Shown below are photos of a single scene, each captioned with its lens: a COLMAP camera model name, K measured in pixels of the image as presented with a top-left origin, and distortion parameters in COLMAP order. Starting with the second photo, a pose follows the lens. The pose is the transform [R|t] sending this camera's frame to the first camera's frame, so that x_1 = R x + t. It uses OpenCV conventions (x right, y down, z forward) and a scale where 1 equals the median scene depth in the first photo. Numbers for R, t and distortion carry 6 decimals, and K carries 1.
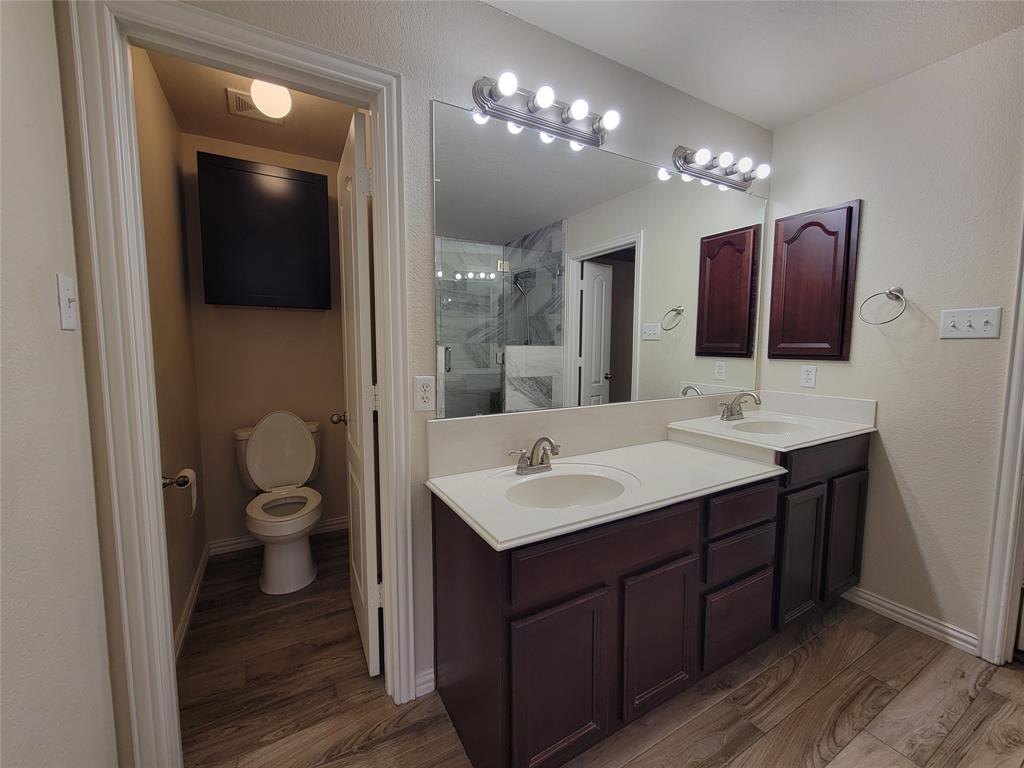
lens RADIAL K [[416.4, 0, 512.2], [0, 416.4, 381.3], [0, 0, 1]] dist [0.000895, 0.000020]
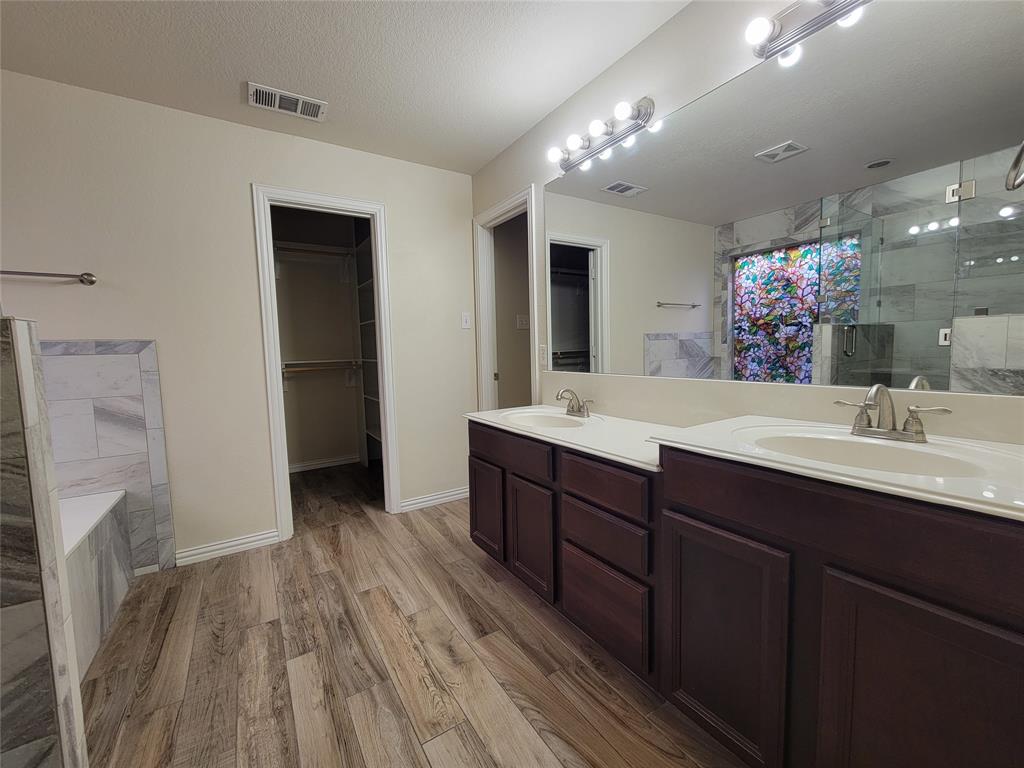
lens RADIAL K [[416.4, 0, 512.6], [0, 416.4, 381.5], [0, 0, 1]] dist [0.000895, 0.000020]
pose [[0.055230, 0.078986, -0.995345, 1.471501], [-0.064977, 0.995037, 0.075356, 0.020036], [0.996357, 0.060513, 0.060088, 0.740017]]
